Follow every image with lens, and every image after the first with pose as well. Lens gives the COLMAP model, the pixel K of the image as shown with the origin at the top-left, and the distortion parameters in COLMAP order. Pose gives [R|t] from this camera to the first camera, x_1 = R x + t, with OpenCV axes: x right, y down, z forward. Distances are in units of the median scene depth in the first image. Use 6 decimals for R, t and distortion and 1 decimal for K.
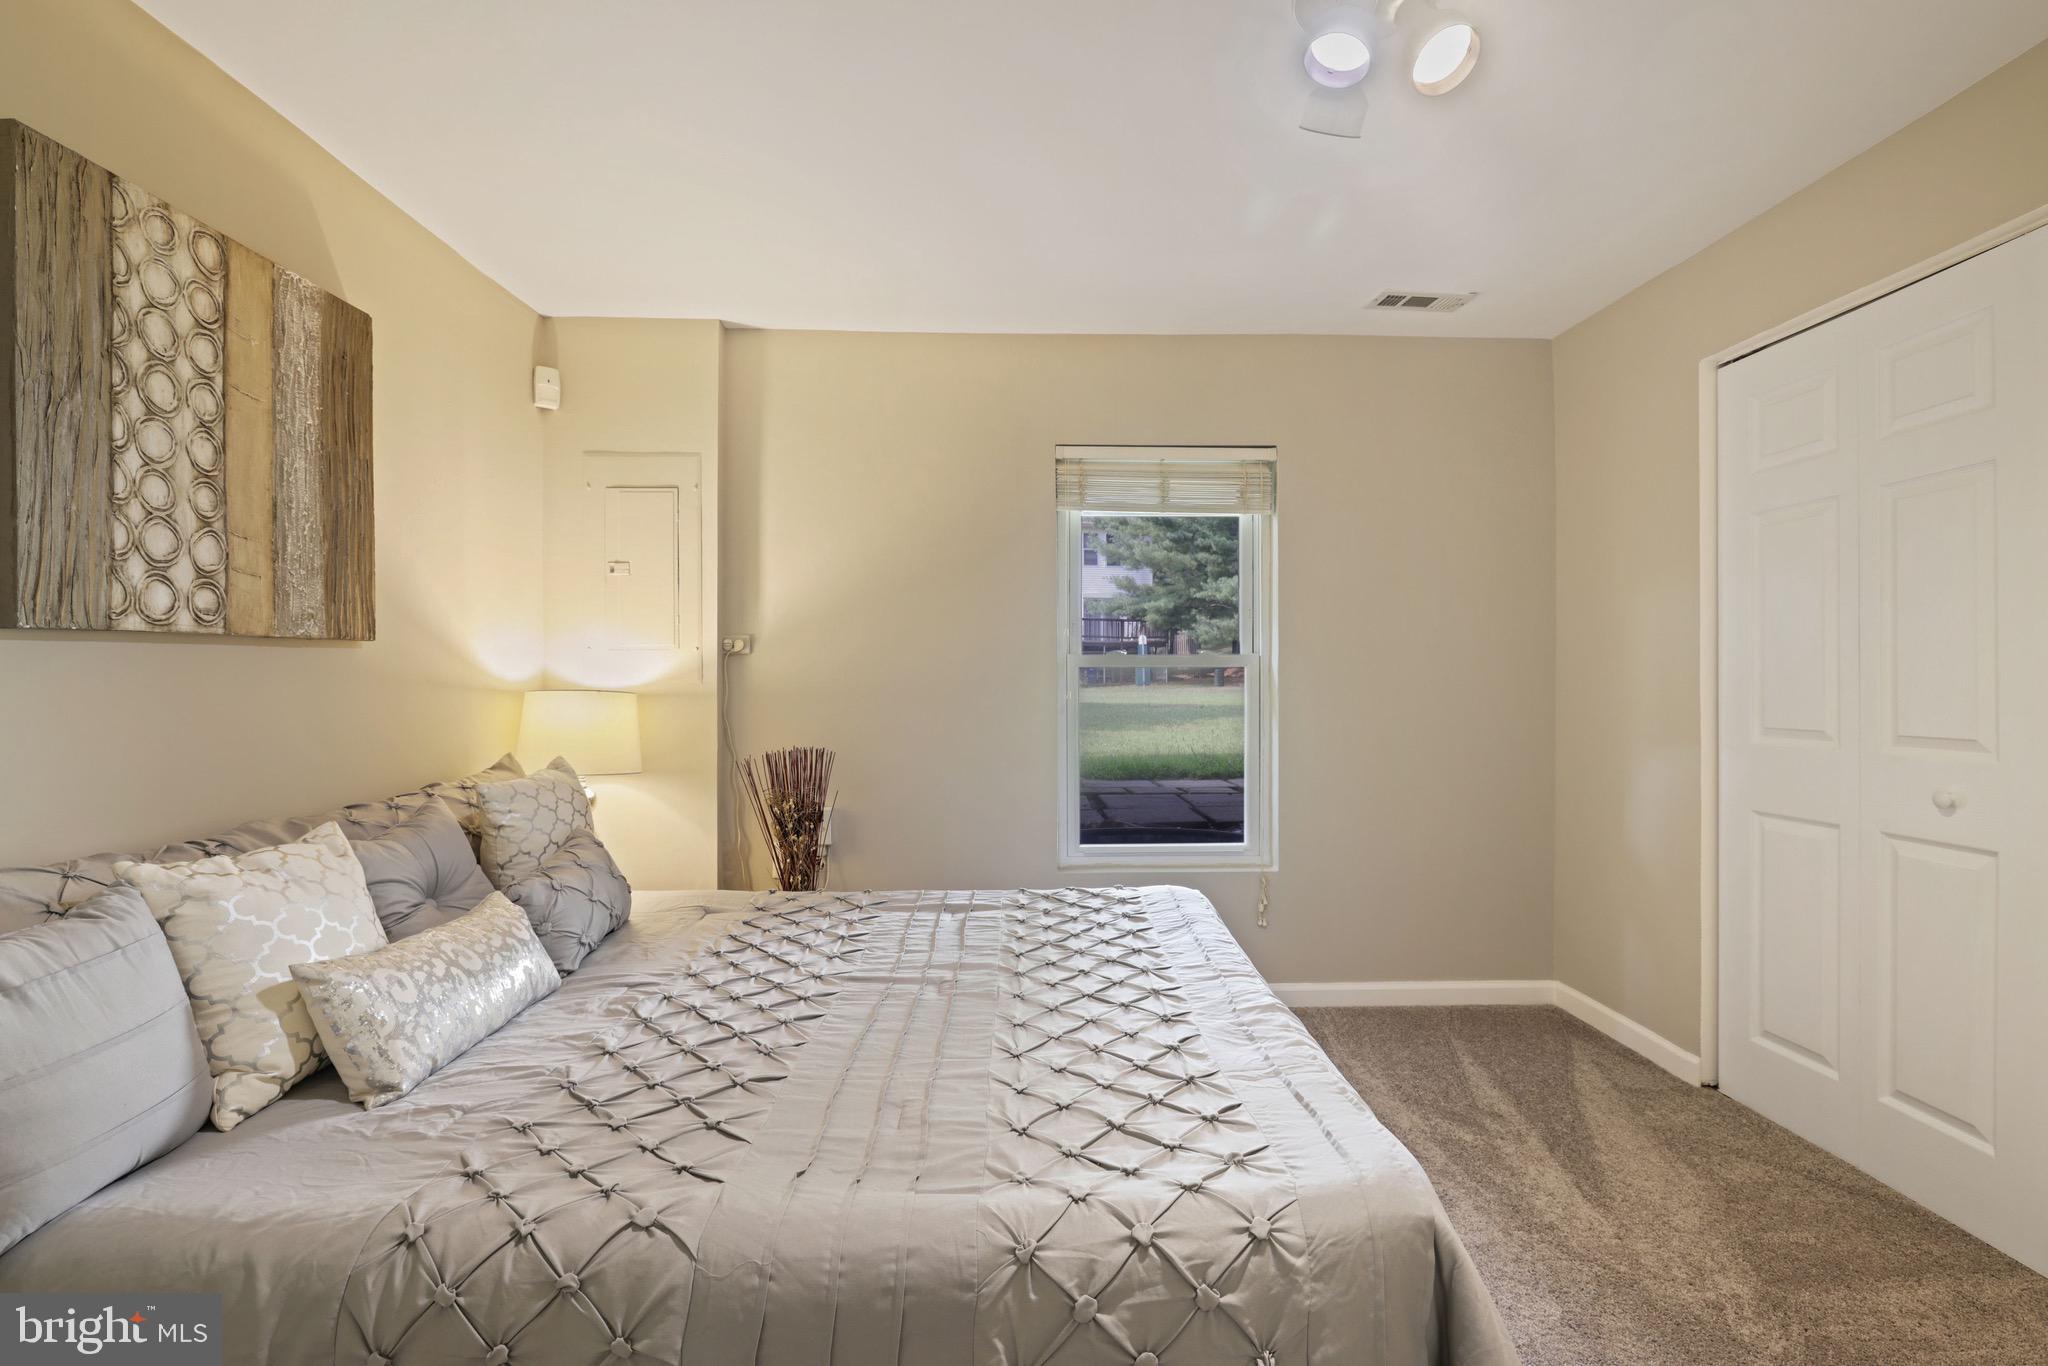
lens RADIAL K [[856.8, 0, 1026.2], [0, 856.8, 675.8], [0, 0, 1]] dist [-0.002882, -0.000222]
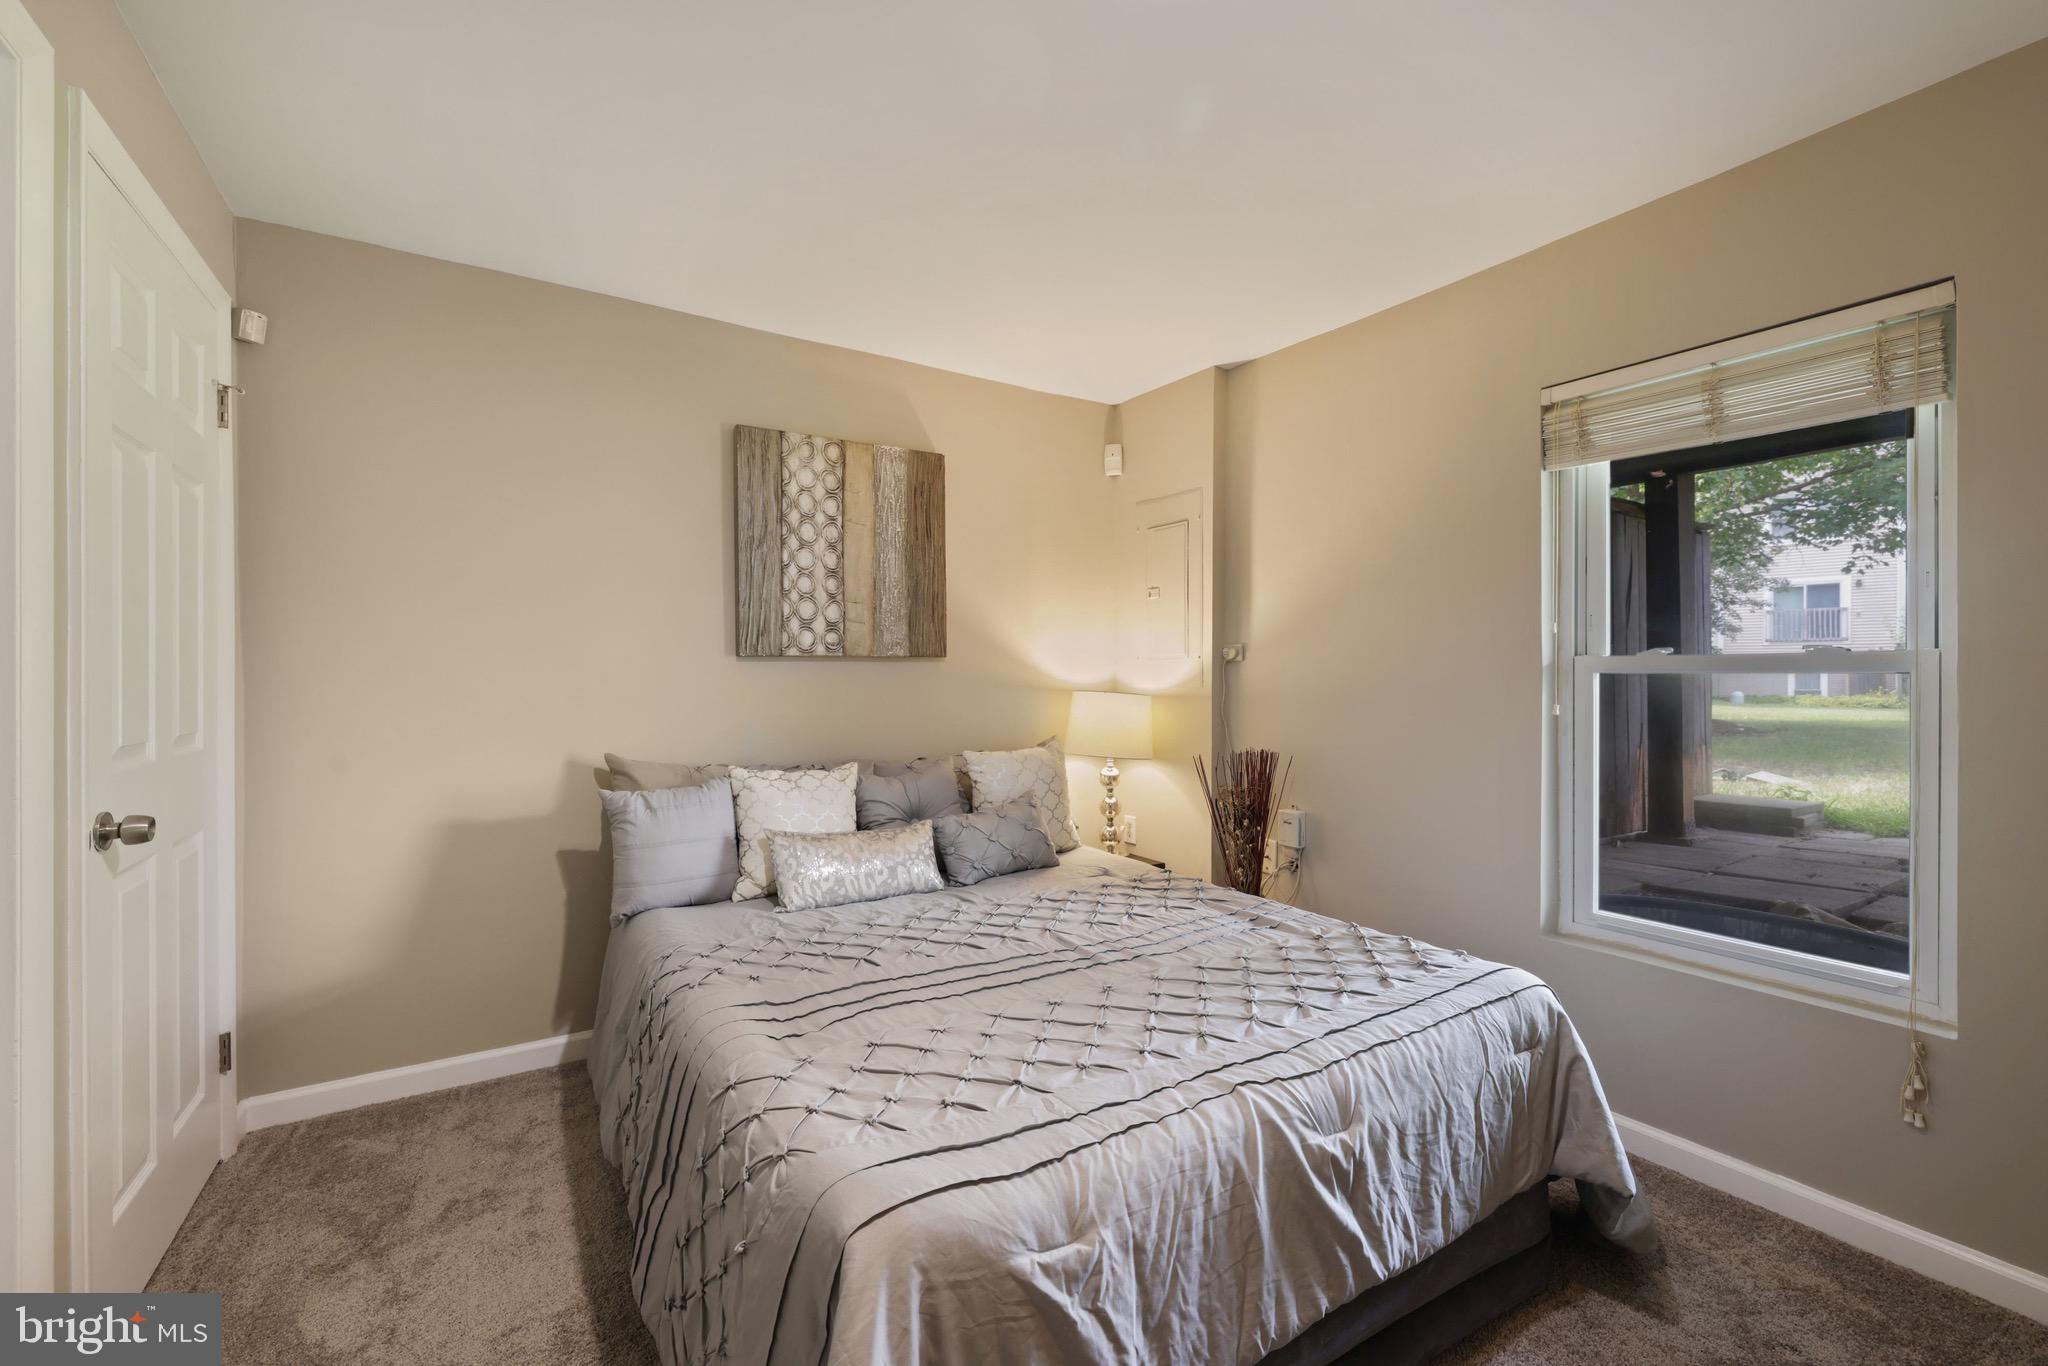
lens RADIAL K [[856.8, 0, 1075.9], [0, 856.8, 677.9], [0, 0, 1]] dist [-0.002882, -0.000222]
pose [[0.539034, 0.003483, -0.842277, 0.904276], [-0.006730, 0.999977, -0.000172, -0.004565], [0.842257, 0.005762, 0.539045, 0.432985]]
